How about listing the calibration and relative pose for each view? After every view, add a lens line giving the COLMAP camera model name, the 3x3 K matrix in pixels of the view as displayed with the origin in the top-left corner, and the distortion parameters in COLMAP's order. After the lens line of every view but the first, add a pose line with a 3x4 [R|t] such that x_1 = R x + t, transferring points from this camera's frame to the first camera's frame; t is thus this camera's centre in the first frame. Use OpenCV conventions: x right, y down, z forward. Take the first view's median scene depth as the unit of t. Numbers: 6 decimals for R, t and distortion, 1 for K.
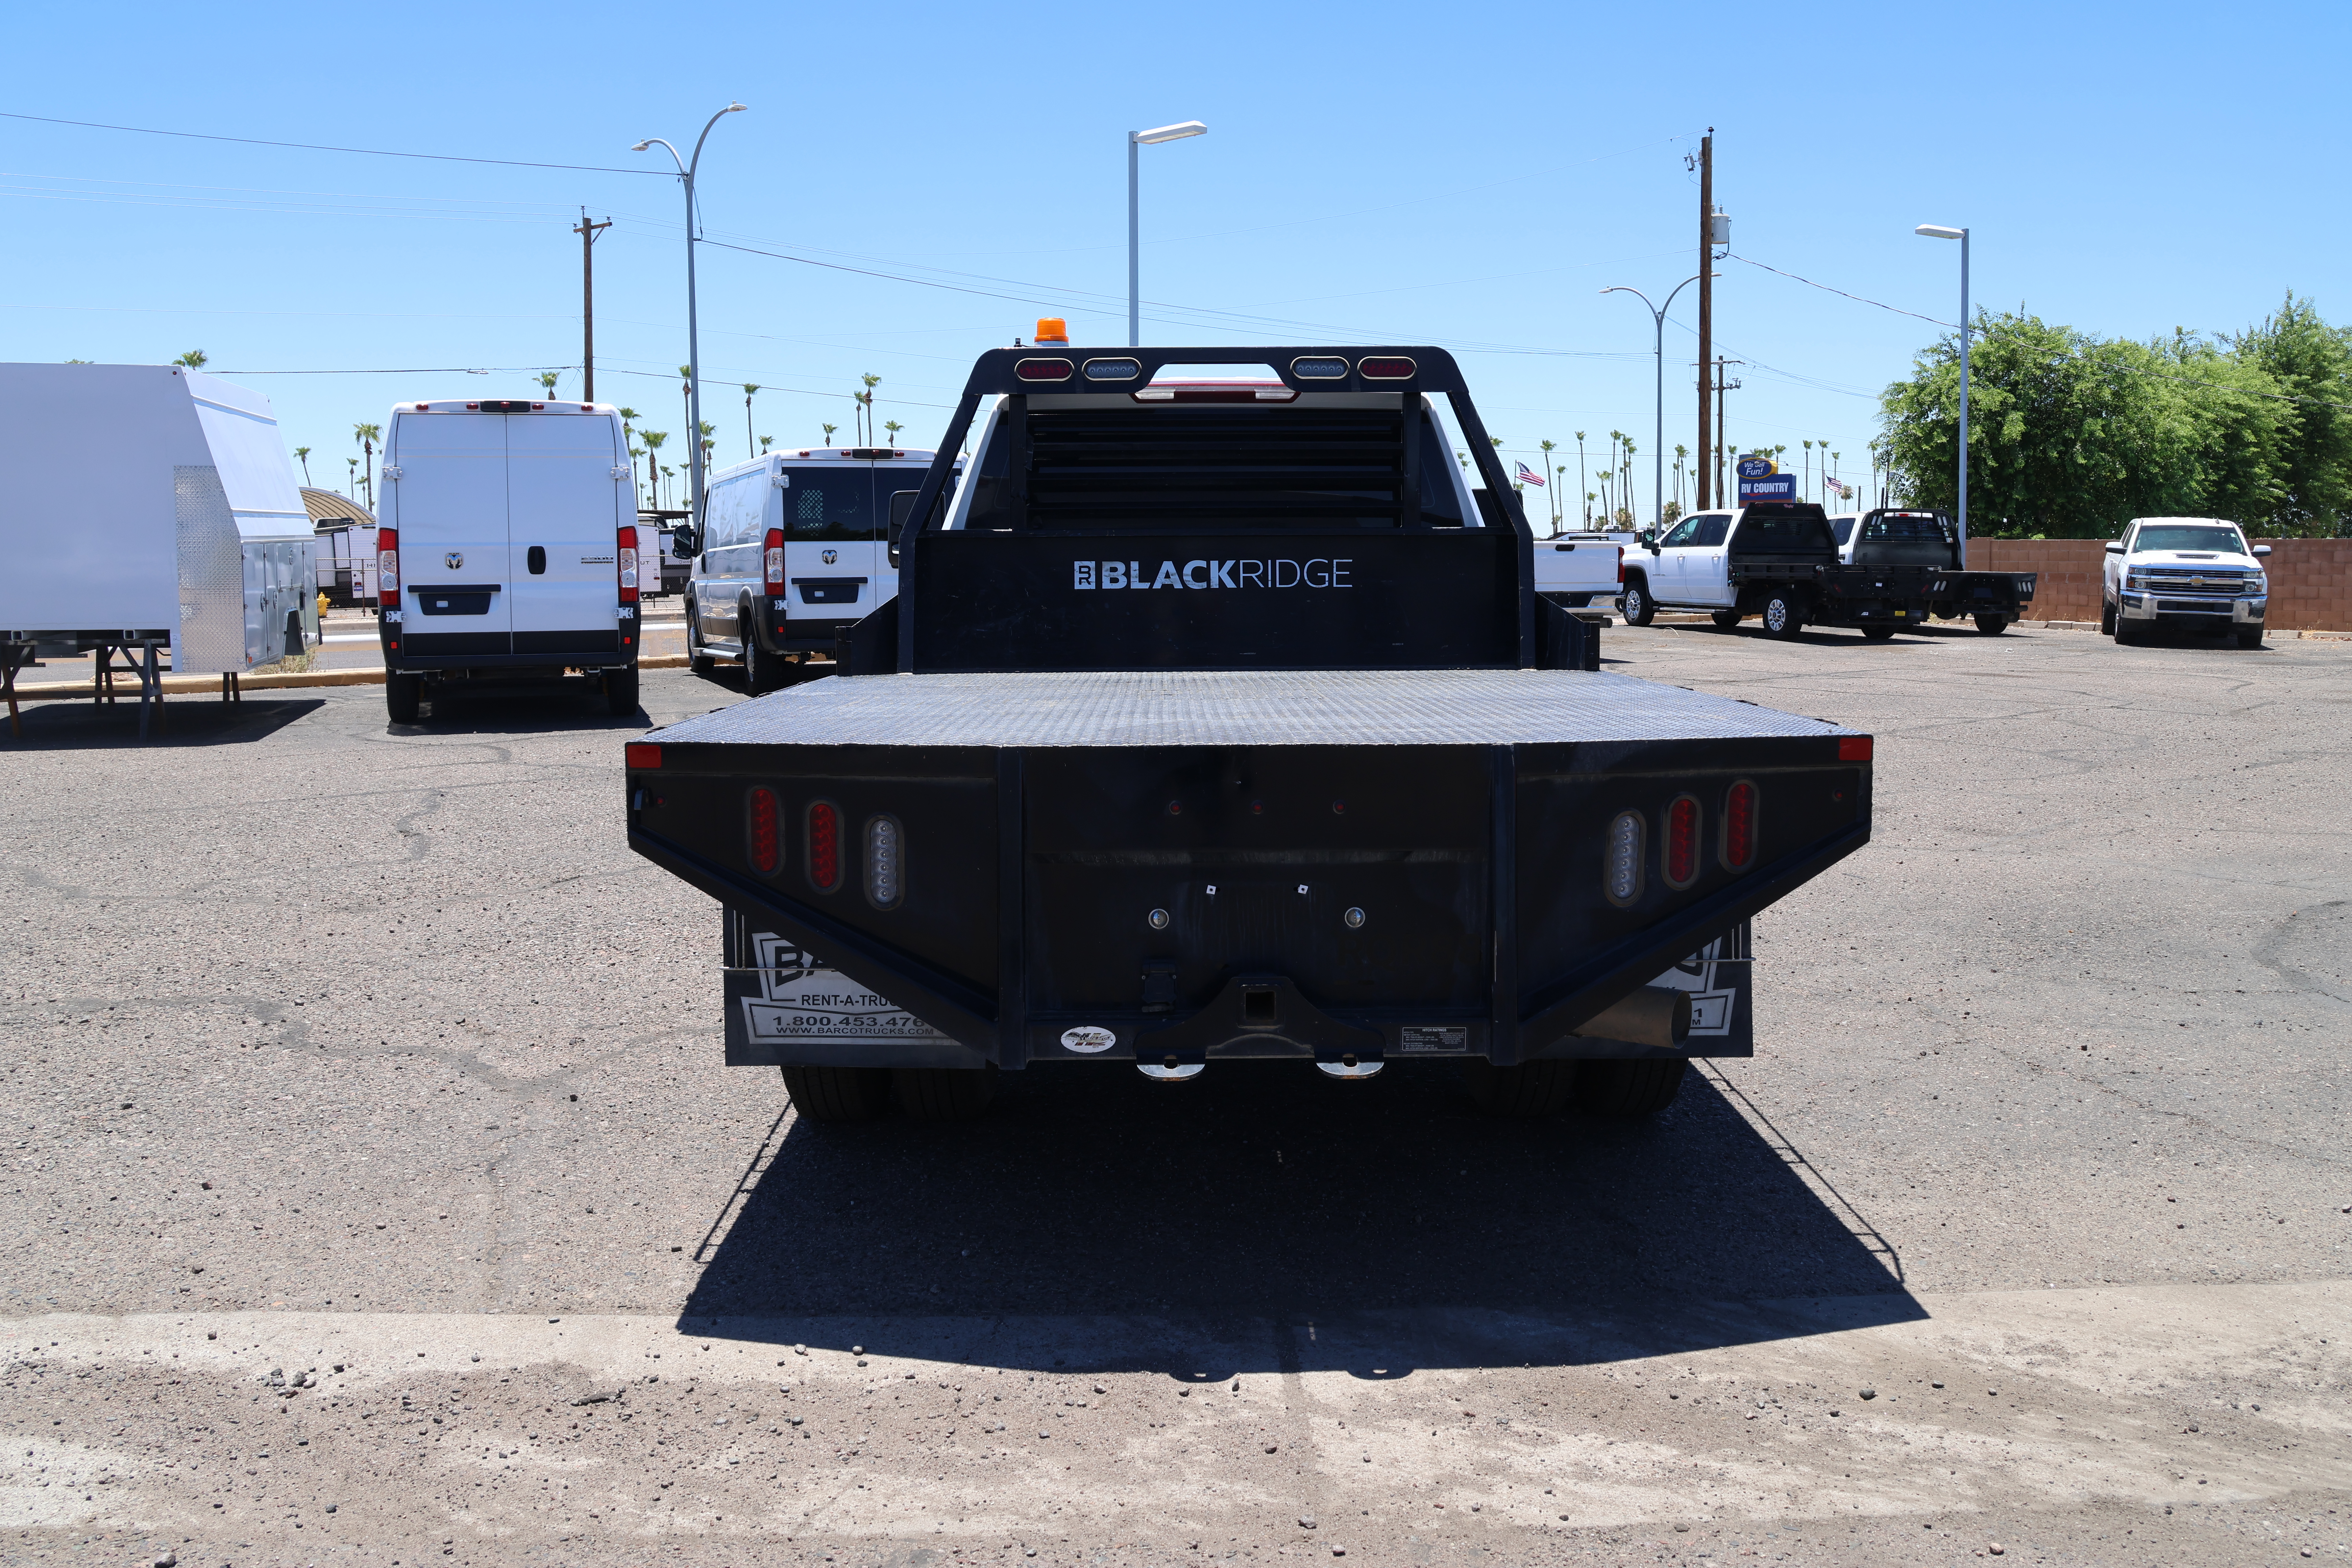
lens RADIAL K [[1969.7, 0, 1185.1], [0, 1969.7, 782.6], [0, 0, 1]] dist [-0.160759, 0.135674]
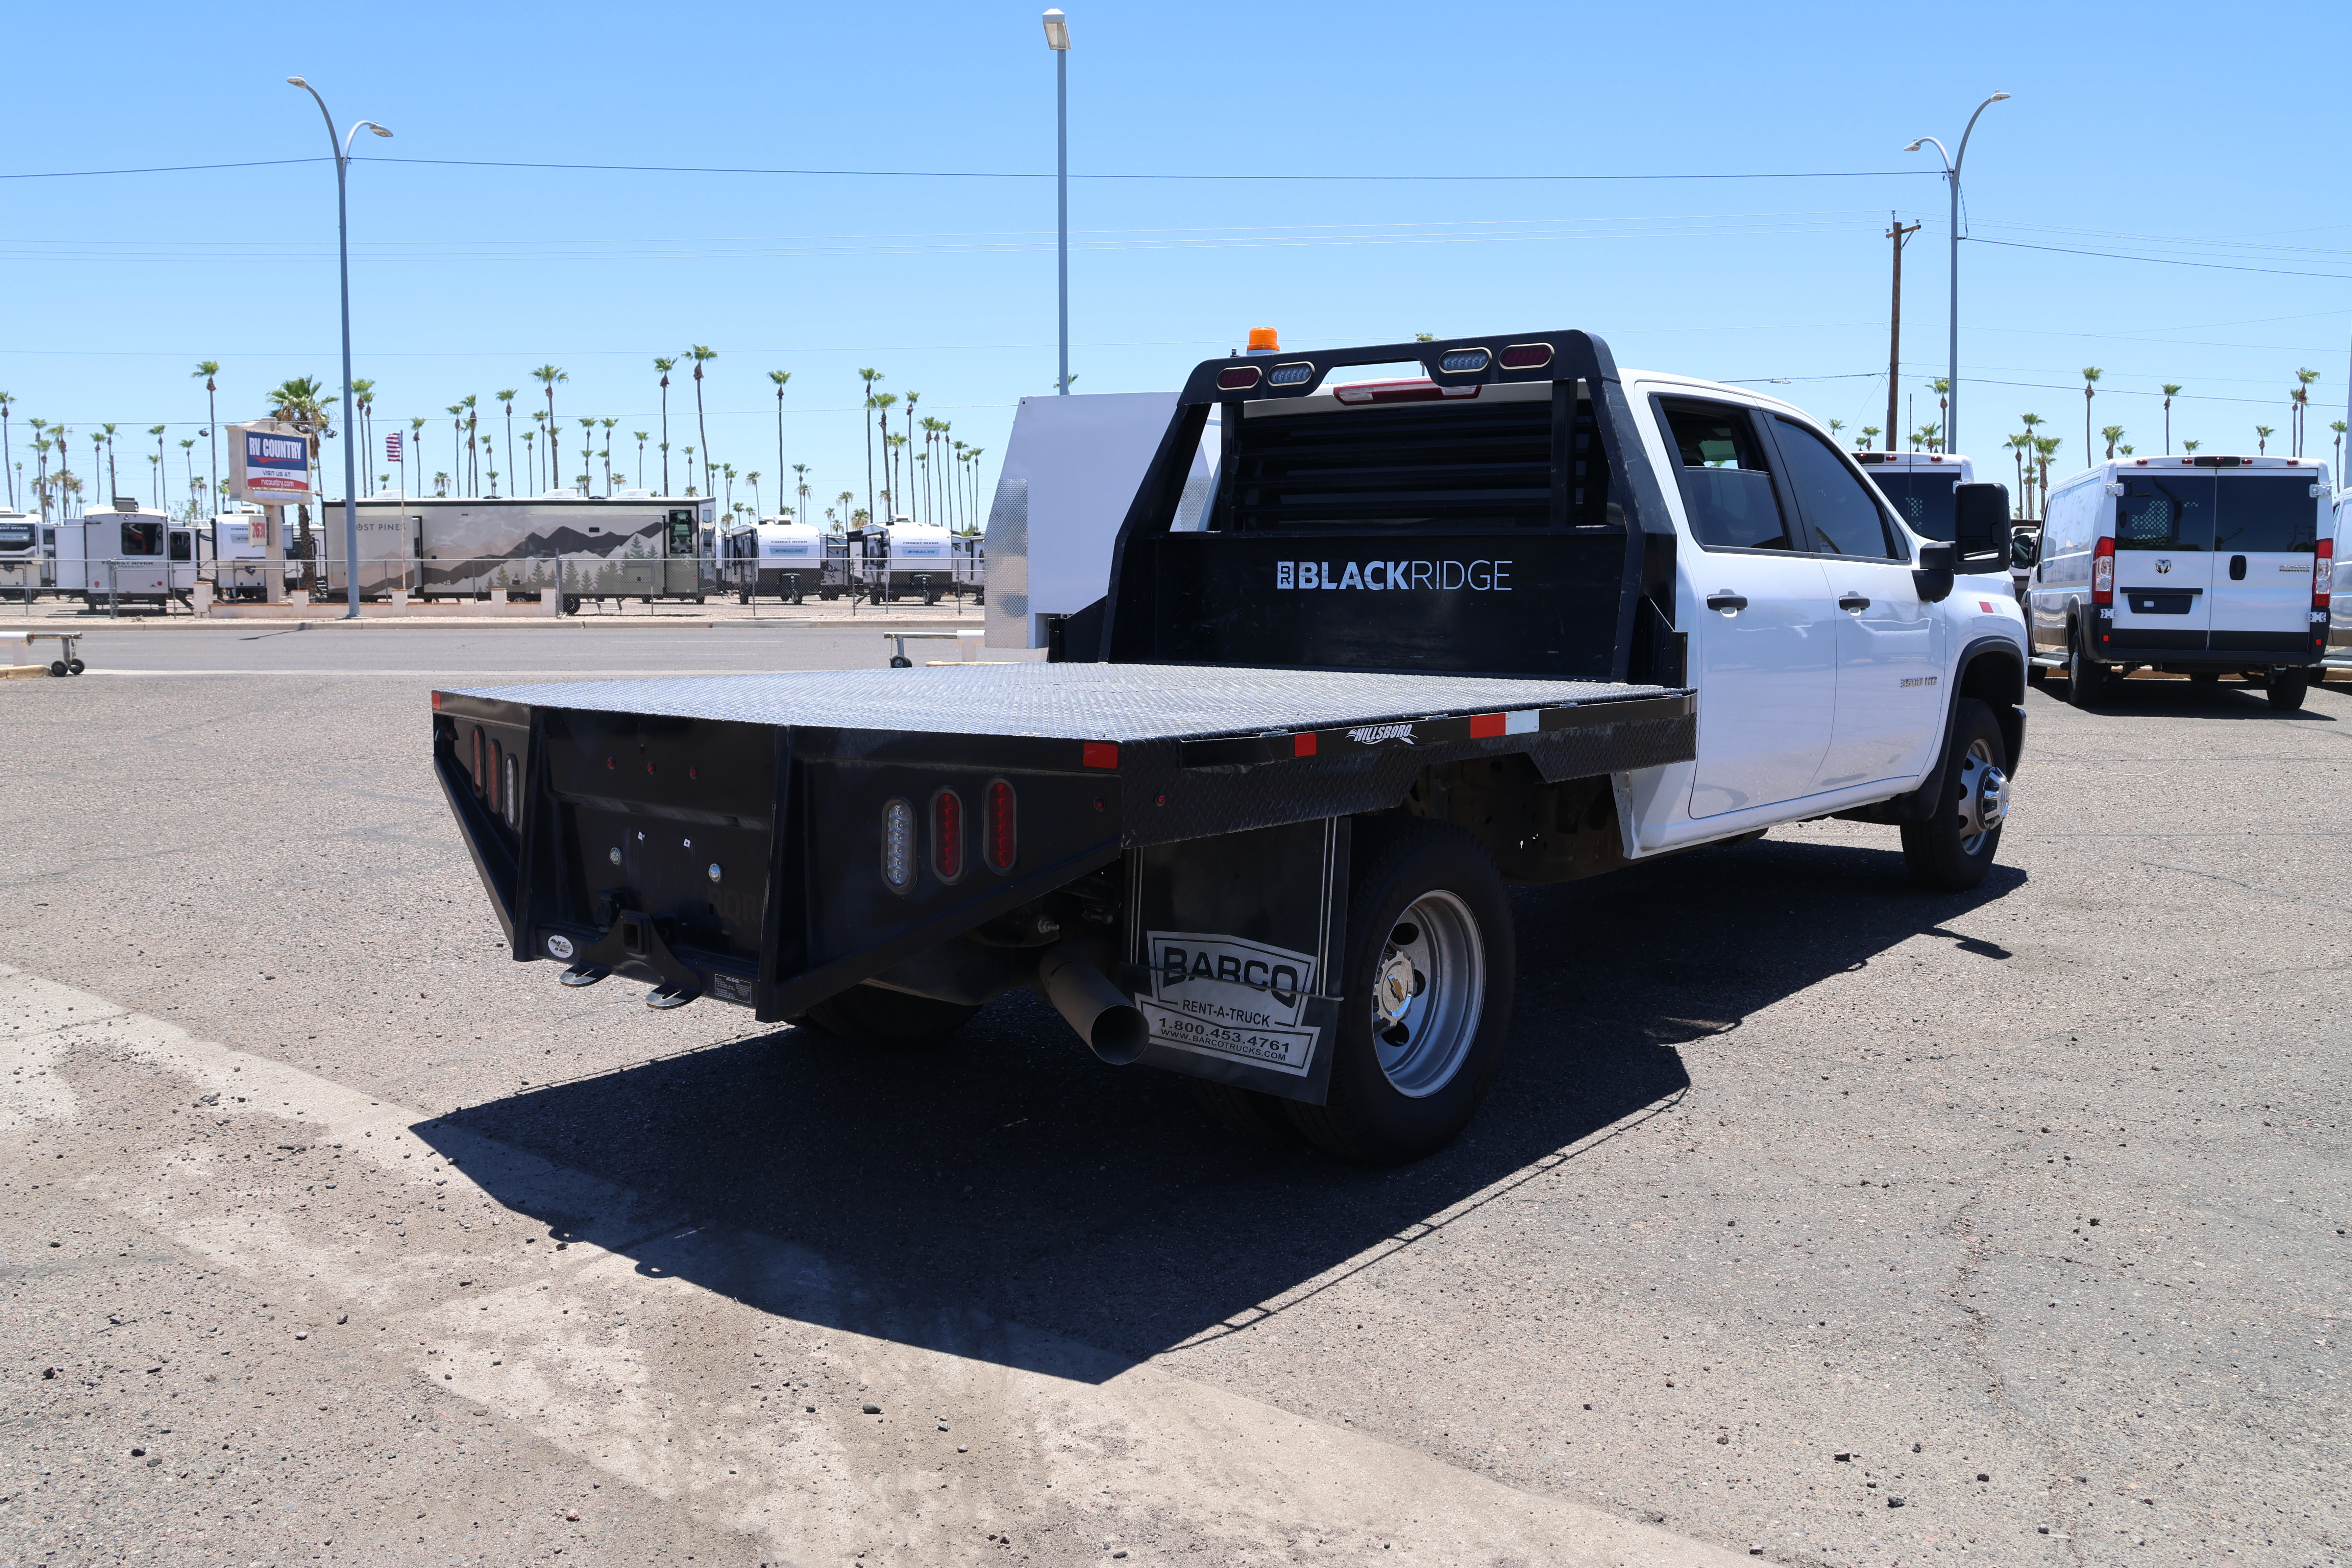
lens RADIAL K [[1970.1, 0, 1176.0], [0, 1970.1, 784.0], [0, 0, 1]] dist [-0.156938, 0.135759]
pose [[0.758133, 0.075774, -0.647683, 0.969853], [-0.078208, 0.996622, 0.025053, -0.029621], [0.647394, 0.031661, 0.761498, 0.304175]]
